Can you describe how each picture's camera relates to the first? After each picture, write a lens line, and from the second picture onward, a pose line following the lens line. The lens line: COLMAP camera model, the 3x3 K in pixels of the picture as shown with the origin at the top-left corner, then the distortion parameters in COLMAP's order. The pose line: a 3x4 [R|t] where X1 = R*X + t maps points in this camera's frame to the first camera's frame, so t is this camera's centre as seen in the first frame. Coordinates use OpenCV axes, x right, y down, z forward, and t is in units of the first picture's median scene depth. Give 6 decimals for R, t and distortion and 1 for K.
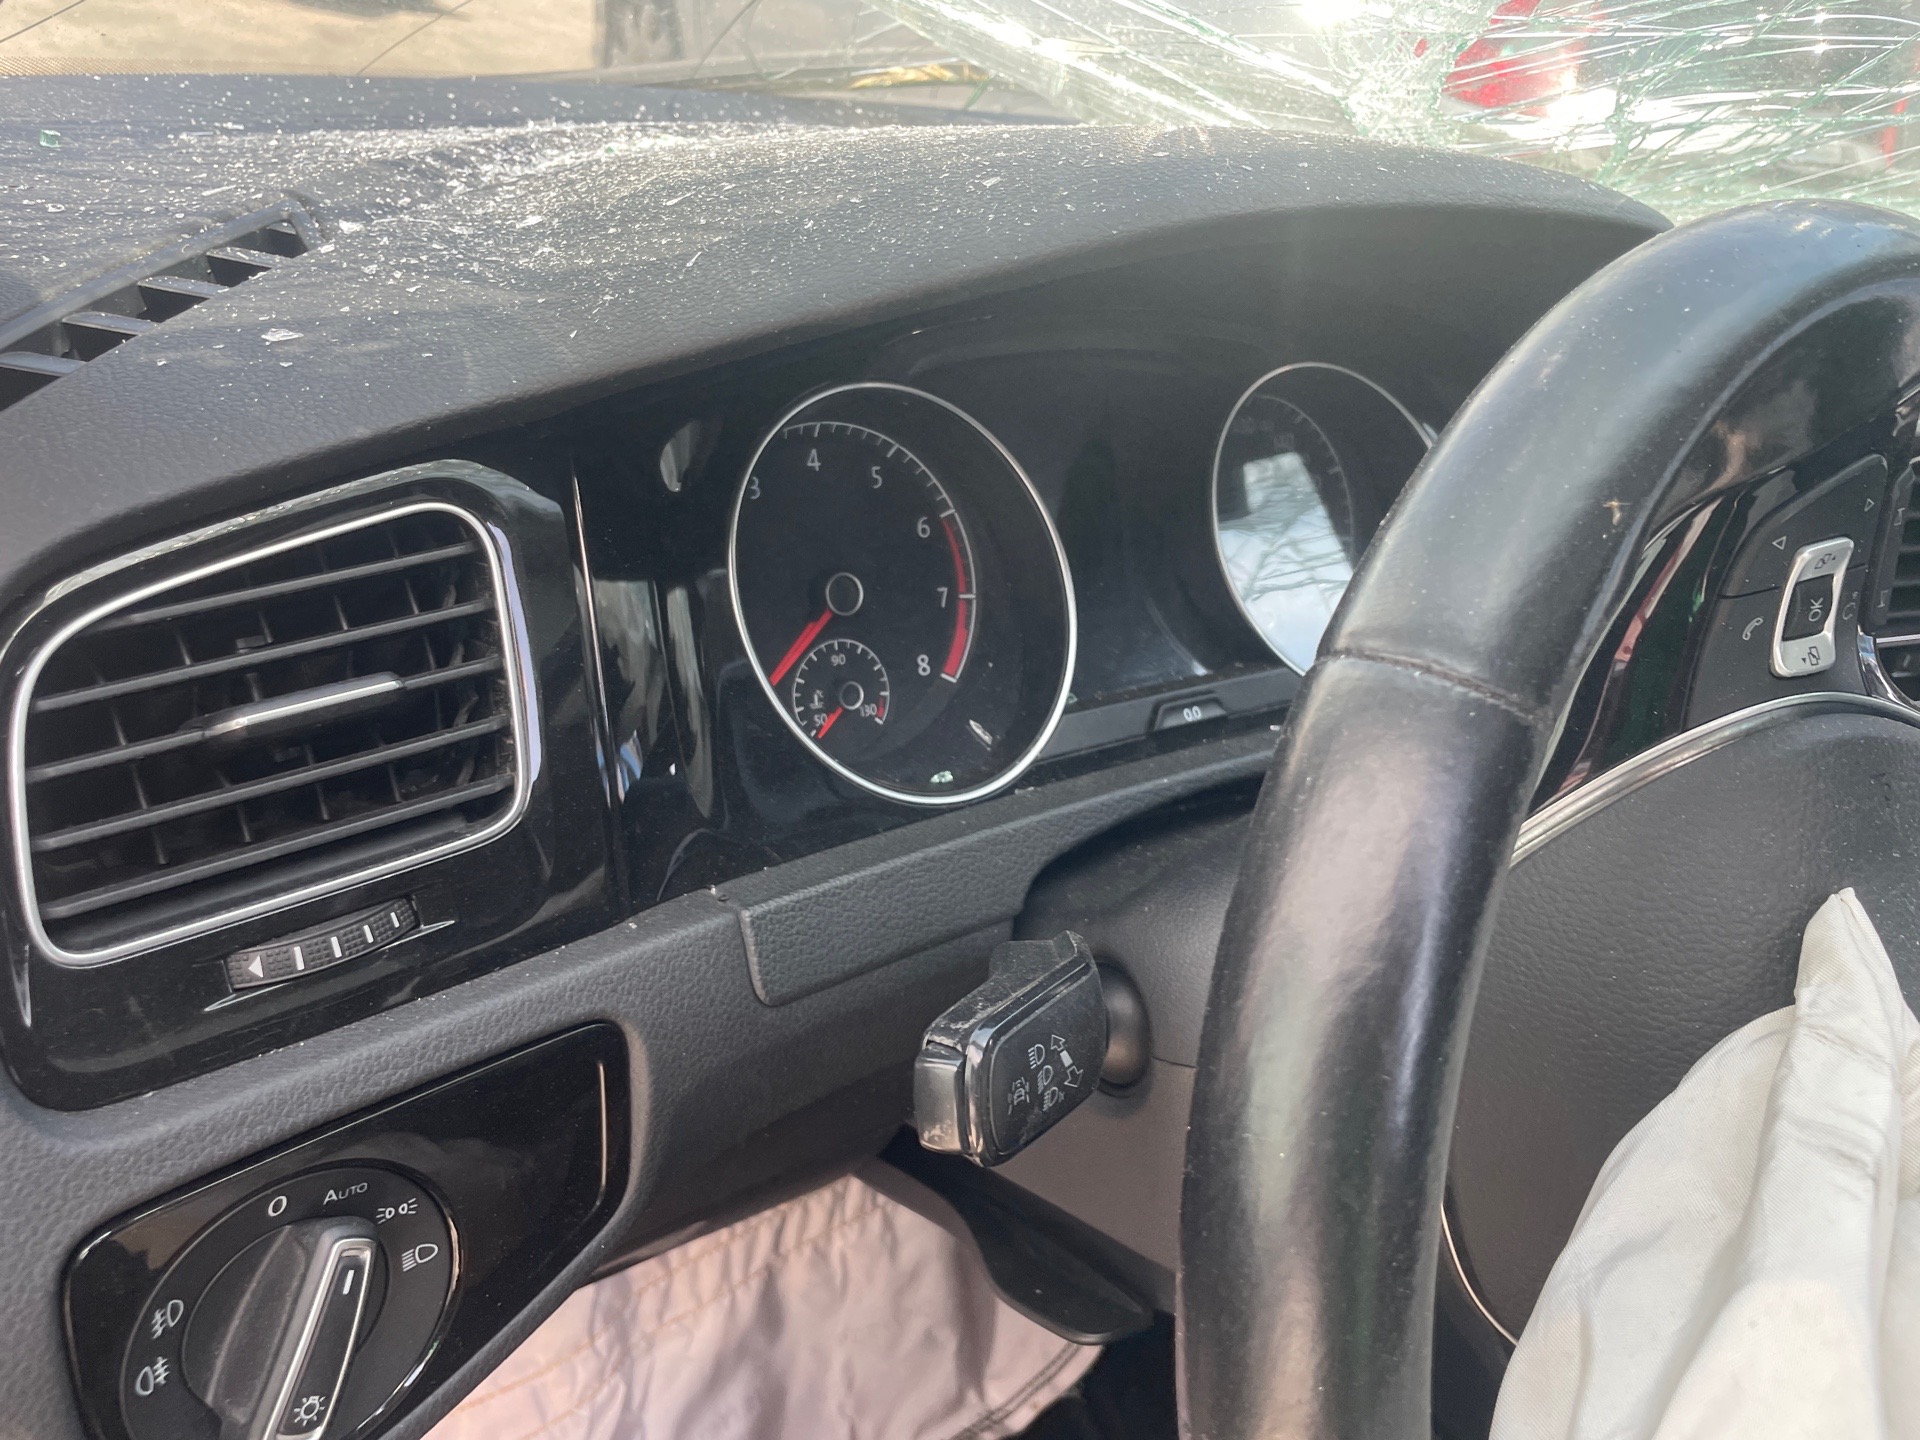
lens RADIAL K [[1495.0, 0, 942.0], [0, 1495.0, 719.4], [0, 0, 1]] dist [0.061421, -0.092068]
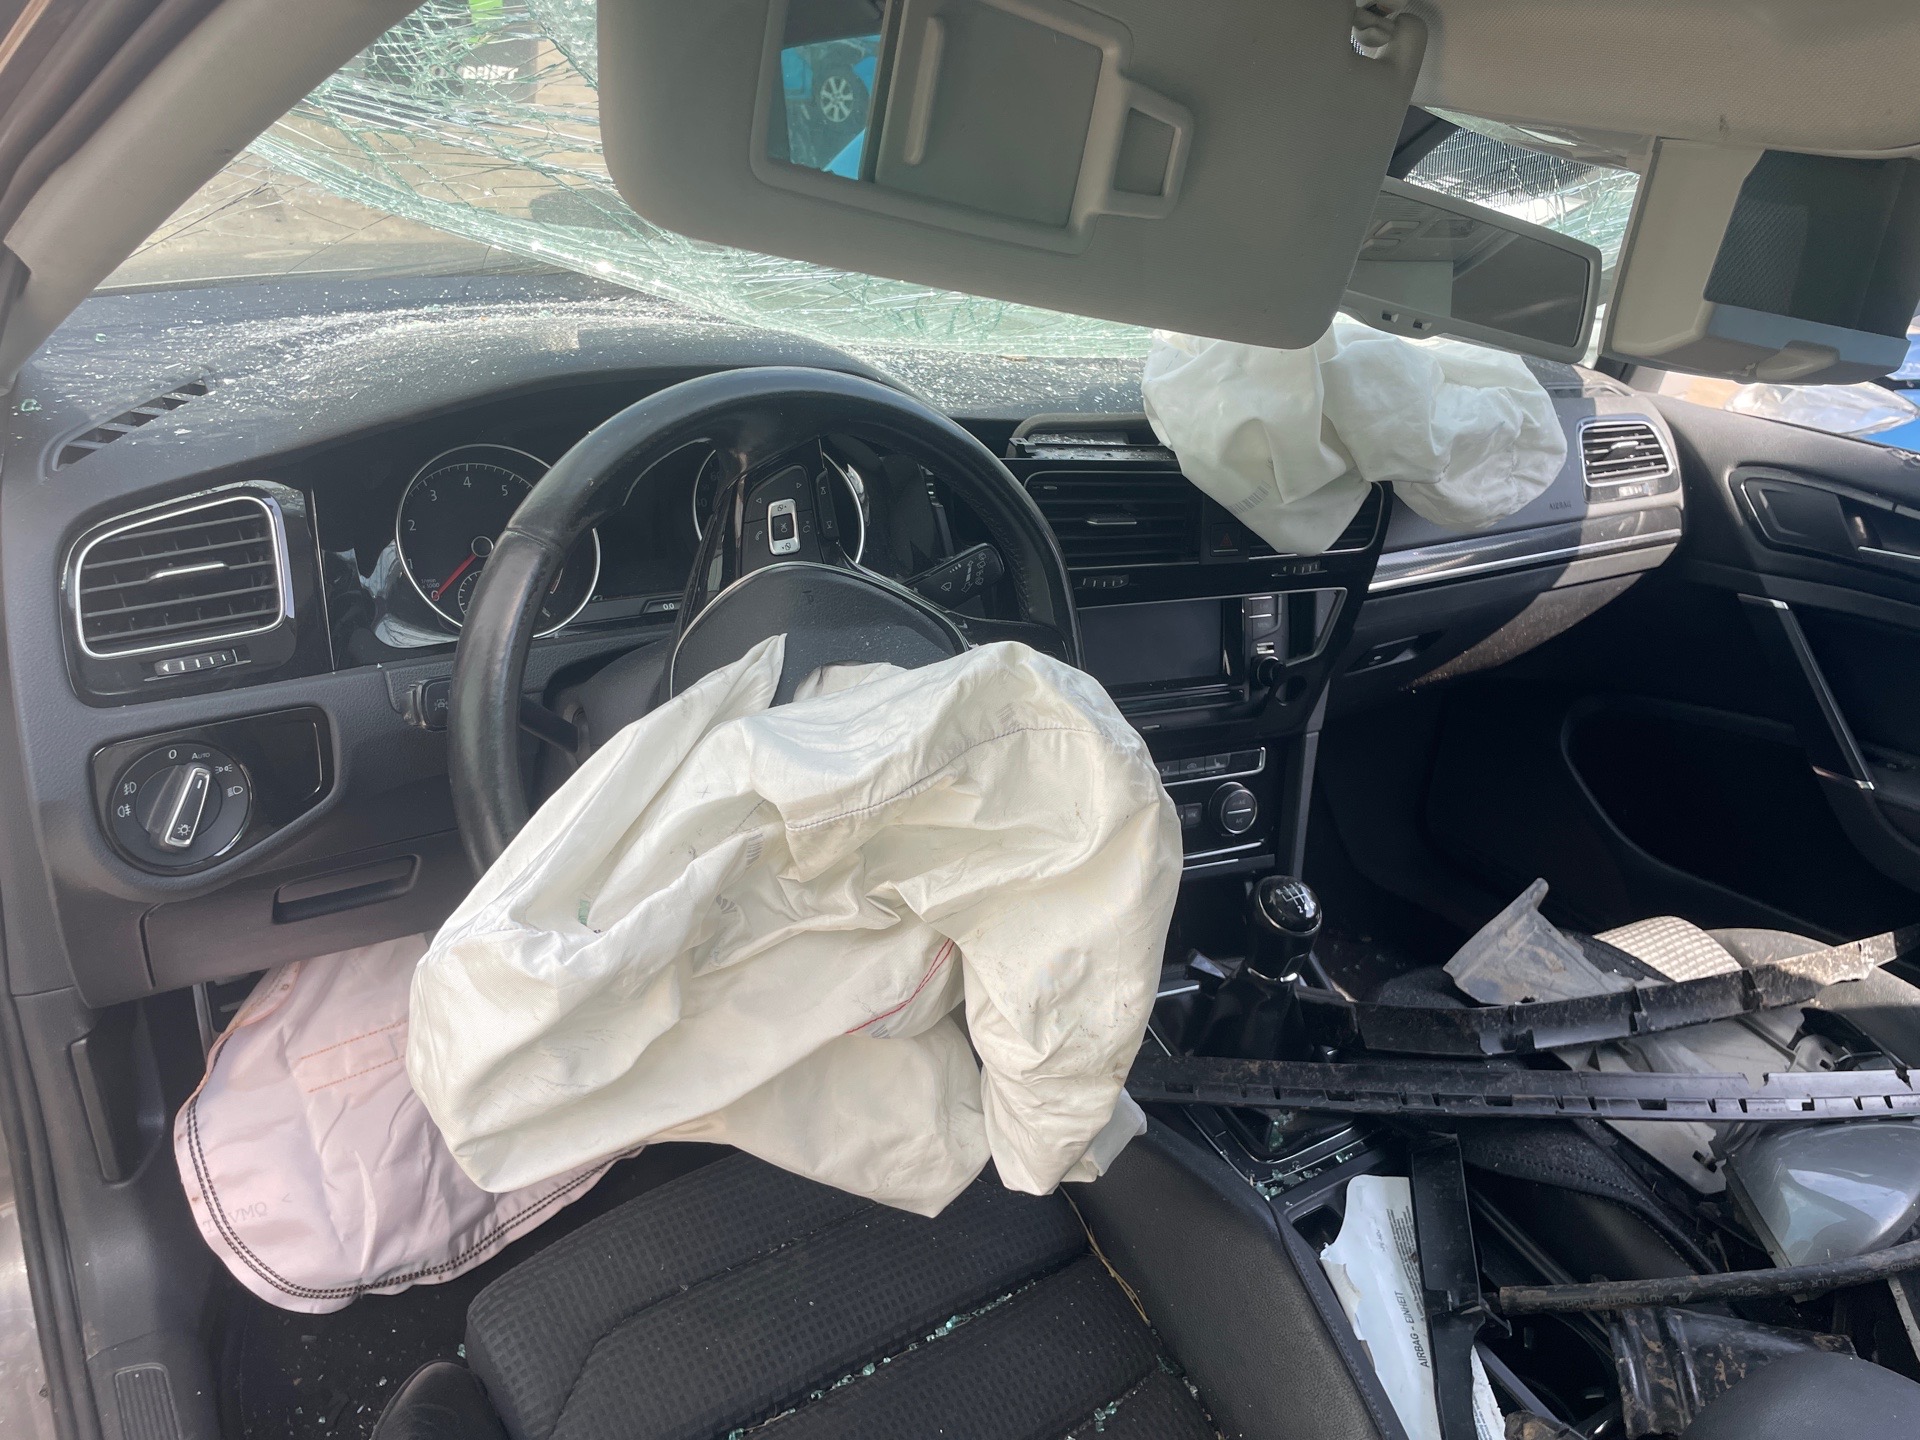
lens RADIAL K [[1495.0, 0, 971.1], [0, 1495.0, 722.1], [0, 0, 1]] dist [0.061421, -0.092068]
pose [[0.999329, -0.017965, -0.031919, 0.903257], [0.016750, 0.999139, -0.037953, 0.331844], [0.032573, 0.037393, 0.998770, -1.387700]]
